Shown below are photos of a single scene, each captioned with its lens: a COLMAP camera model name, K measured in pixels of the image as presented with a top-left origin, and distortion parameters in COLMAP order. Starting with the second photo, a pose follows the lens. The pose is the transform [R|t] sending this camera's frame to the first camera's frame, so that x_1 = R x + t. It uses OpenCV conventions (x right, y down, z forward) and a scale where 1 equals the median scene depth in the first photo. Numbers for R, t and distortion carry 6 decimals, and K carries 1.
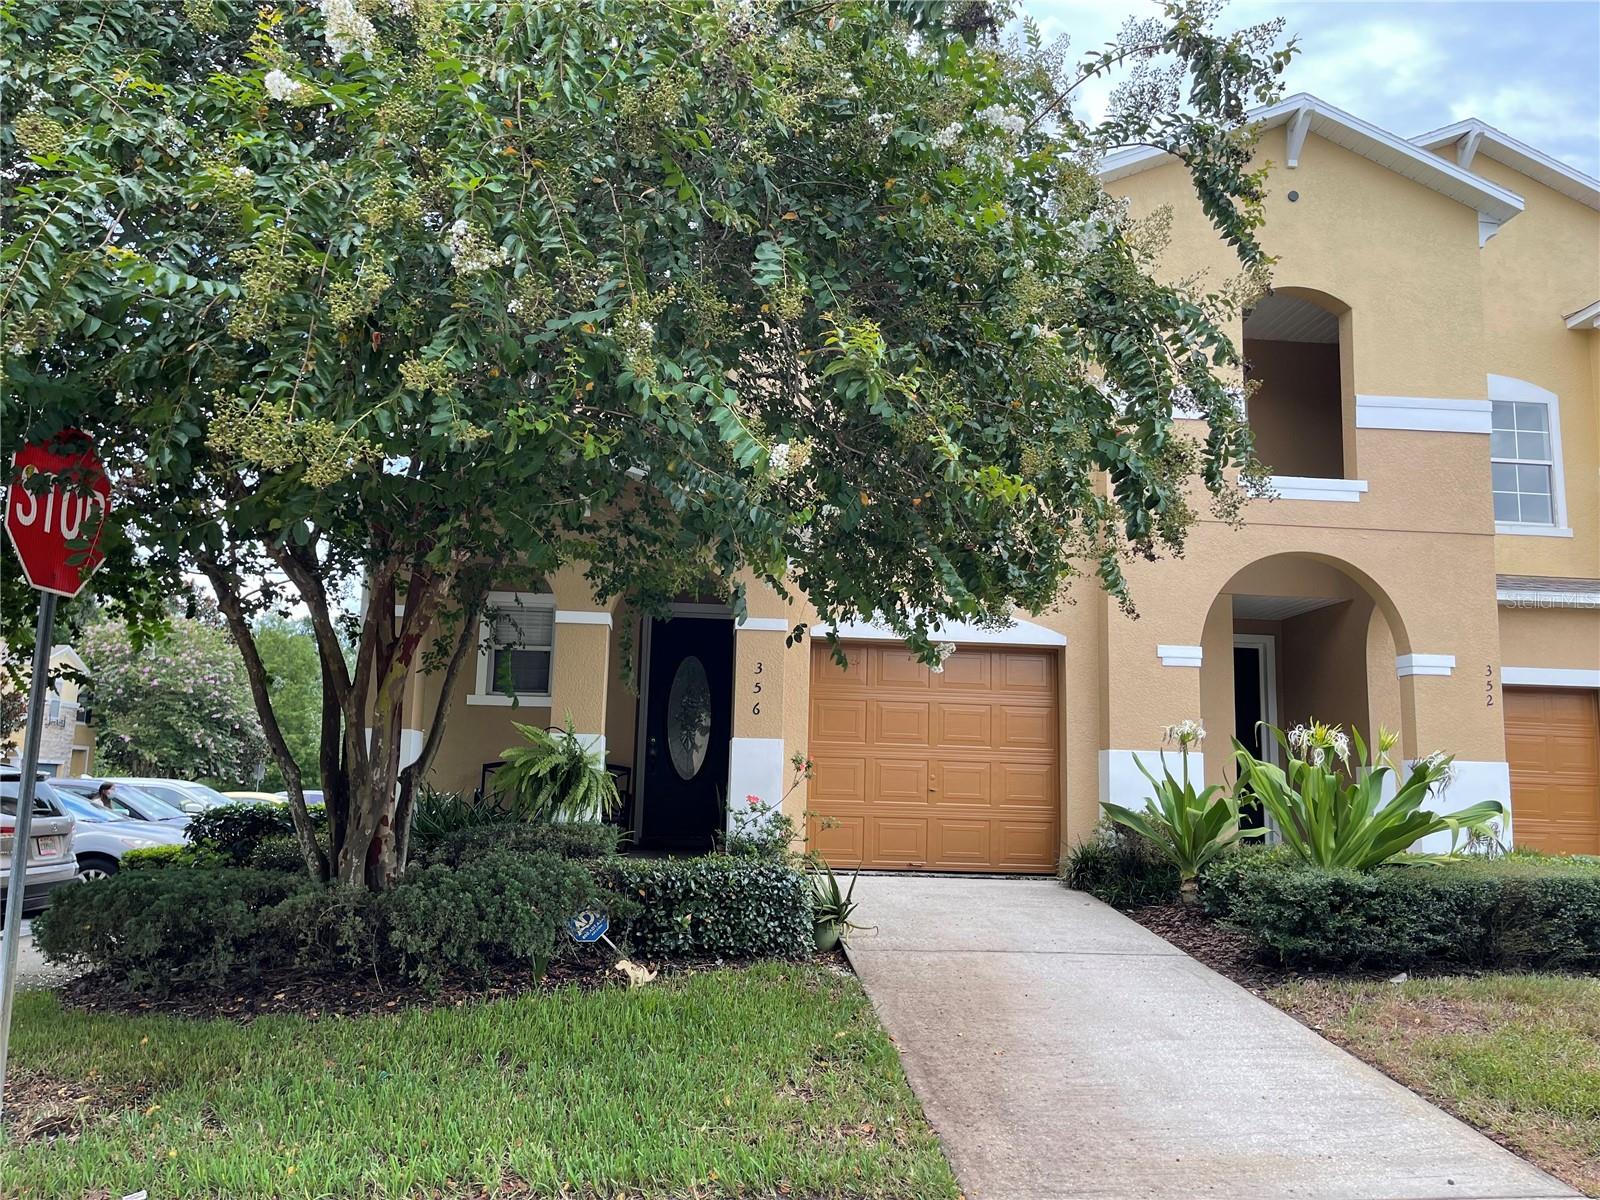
lens RADIAL K [[1260.6, 0, 800.0], [0, 1260.6, 600.0], [0, 0, 1]] dist [0.054980, -0.100135]
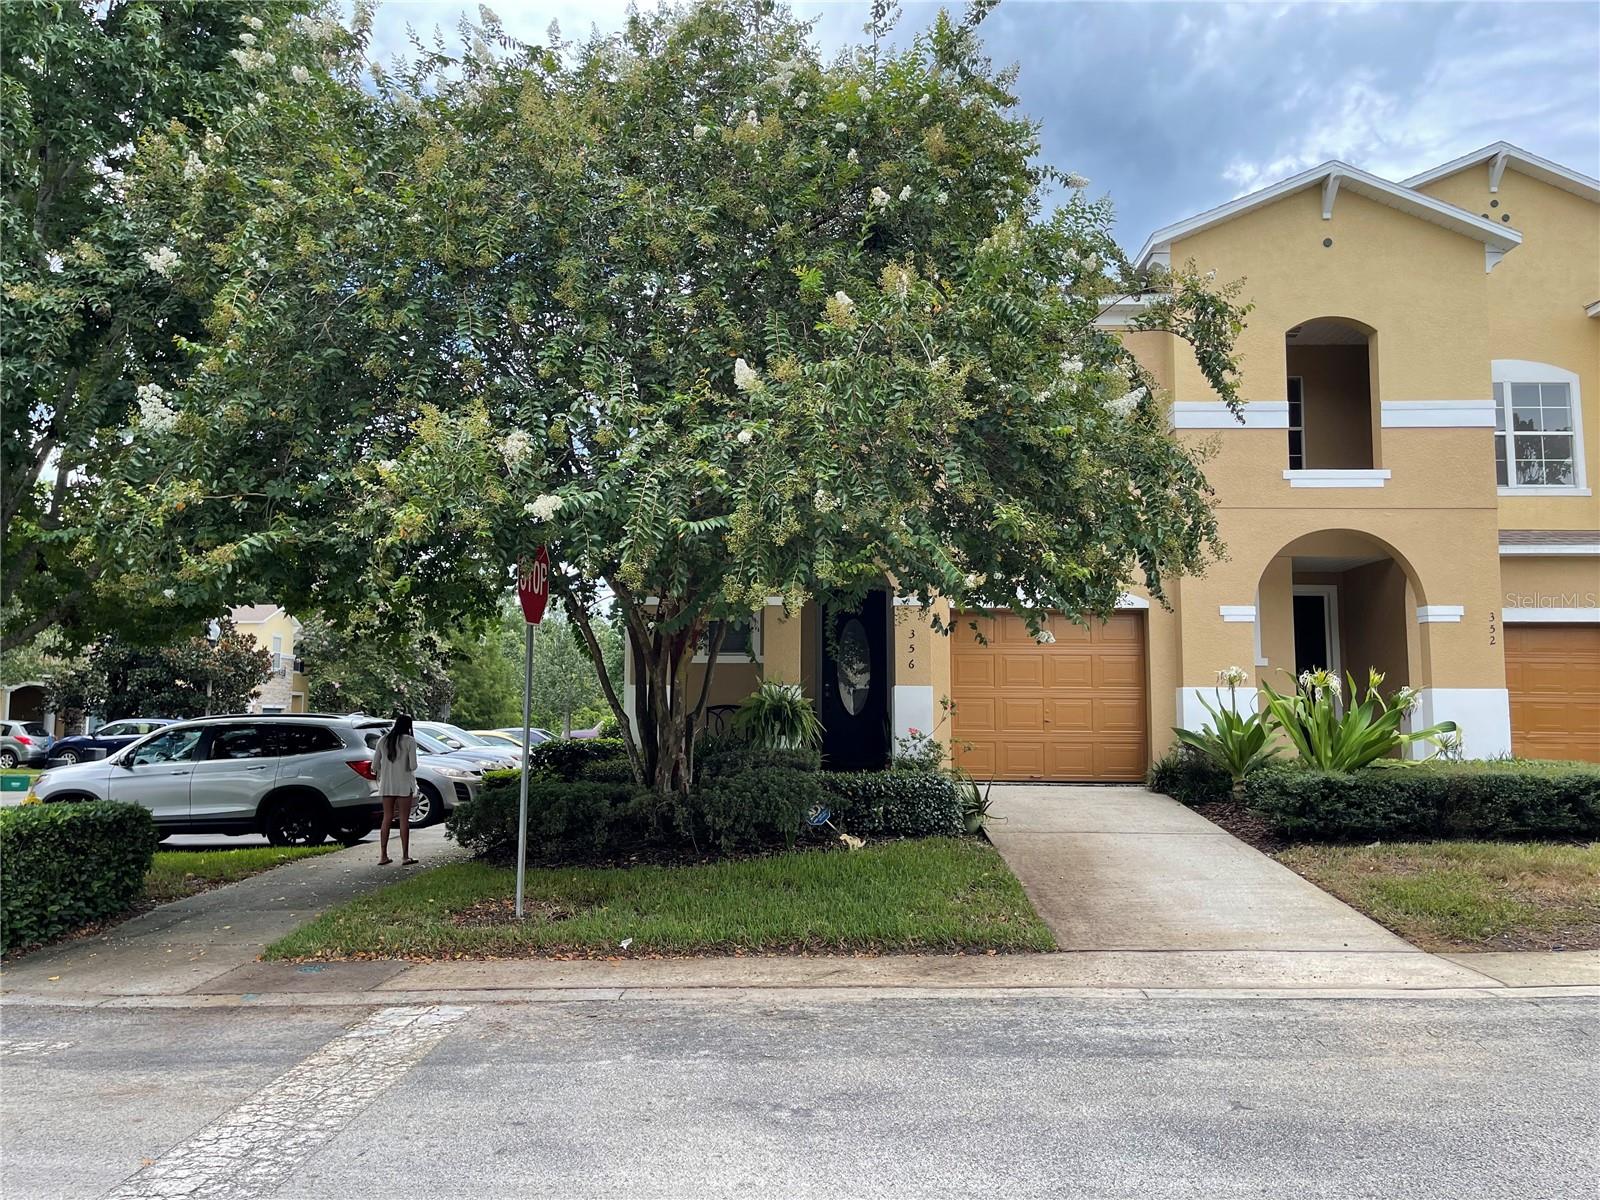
lens RADIAL K [[1202.1, 0, 800.0], [0, 1202.1, 600.0], [0, 0, 1]] dist [0.040656, -0.084574]
pose [[0.993938, -0.031224, -0.105415, -0.021659], [0.036541, 0.998135, 0.048894, -0.066265], [0.103692, -0.052449, 0.993226, -0.387596]]
